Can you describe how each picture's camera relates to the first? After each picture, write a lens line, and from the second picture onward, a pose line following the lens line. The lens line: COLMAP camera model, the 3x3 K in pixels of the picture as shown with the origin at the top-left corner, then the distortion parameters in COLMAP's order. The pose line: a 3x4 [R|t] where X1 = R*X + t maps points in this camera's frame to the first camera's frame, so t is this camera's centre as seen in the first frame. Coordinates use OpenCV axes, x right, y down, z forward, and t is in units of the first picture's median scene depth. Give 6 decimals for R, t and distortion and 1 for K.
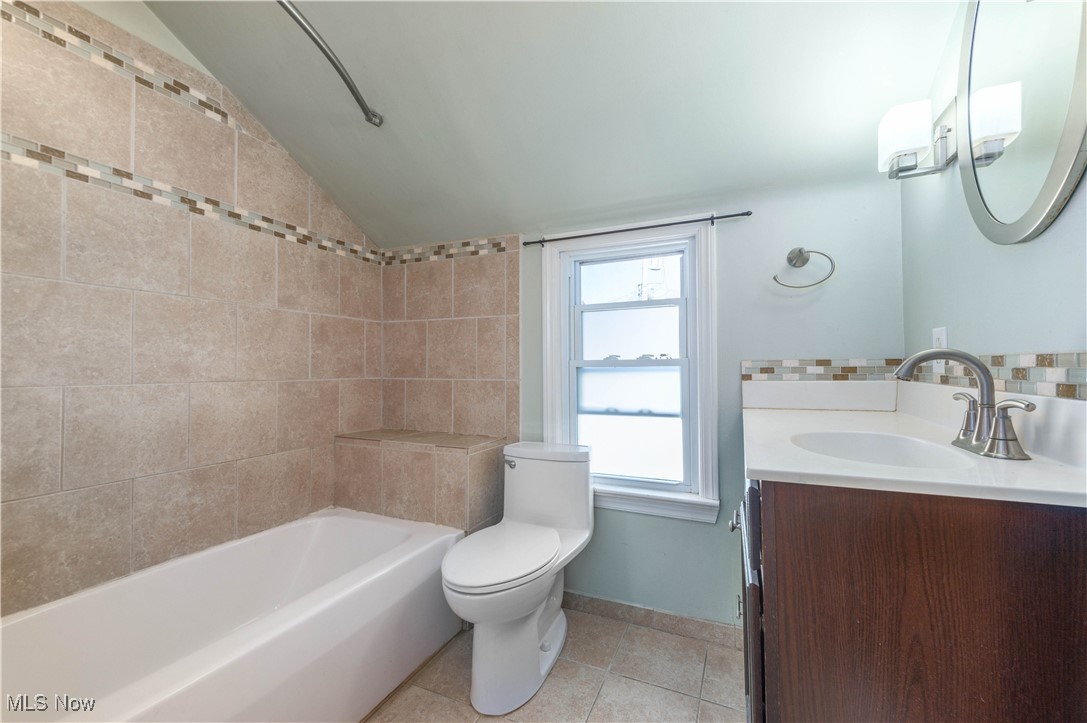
lens RADIAL K [[429.7, 0, 551.5], [0, 429.7, 360.1], [0, 0, 1]] dist [0.017503, -0.000073]
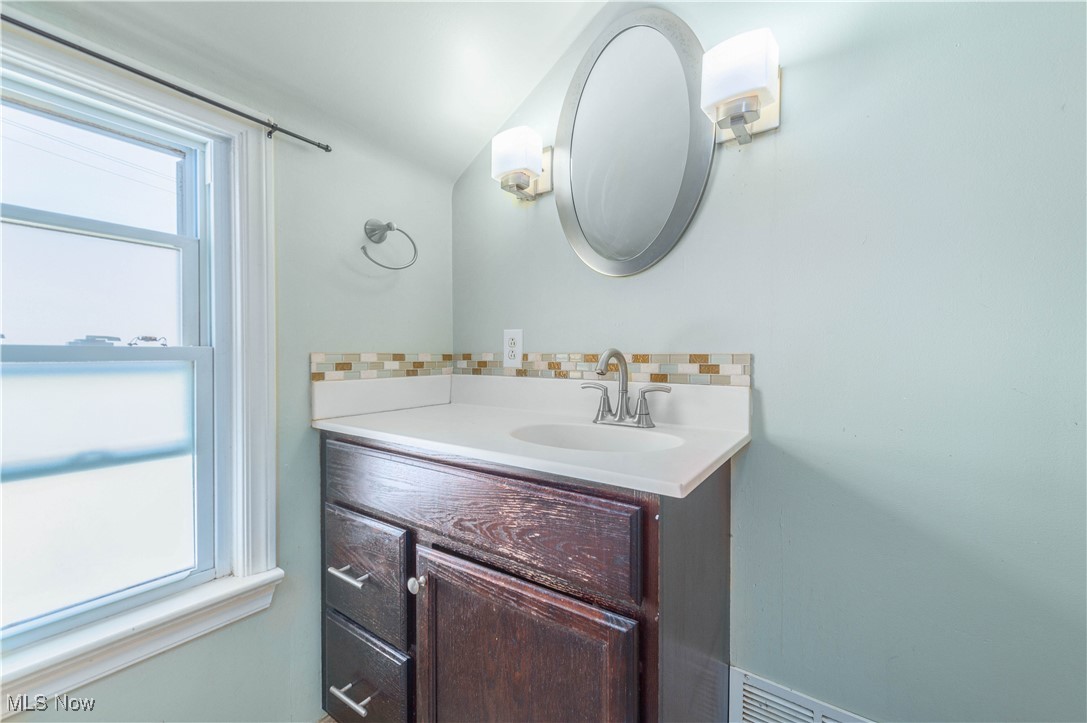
lens RADIAL K [[429.7, 0, 551.5], [0, 429.7, 360.1], [0, 0, 1]] dist [0.017503, -0.000073]
pose [[0.200352, 0.001581, 0.979723, -0.181874], [-0.018248, 0.999831, 0.002118, 0.004295], [-0.979554, -0.018302, 0.200347, 0.502929]]
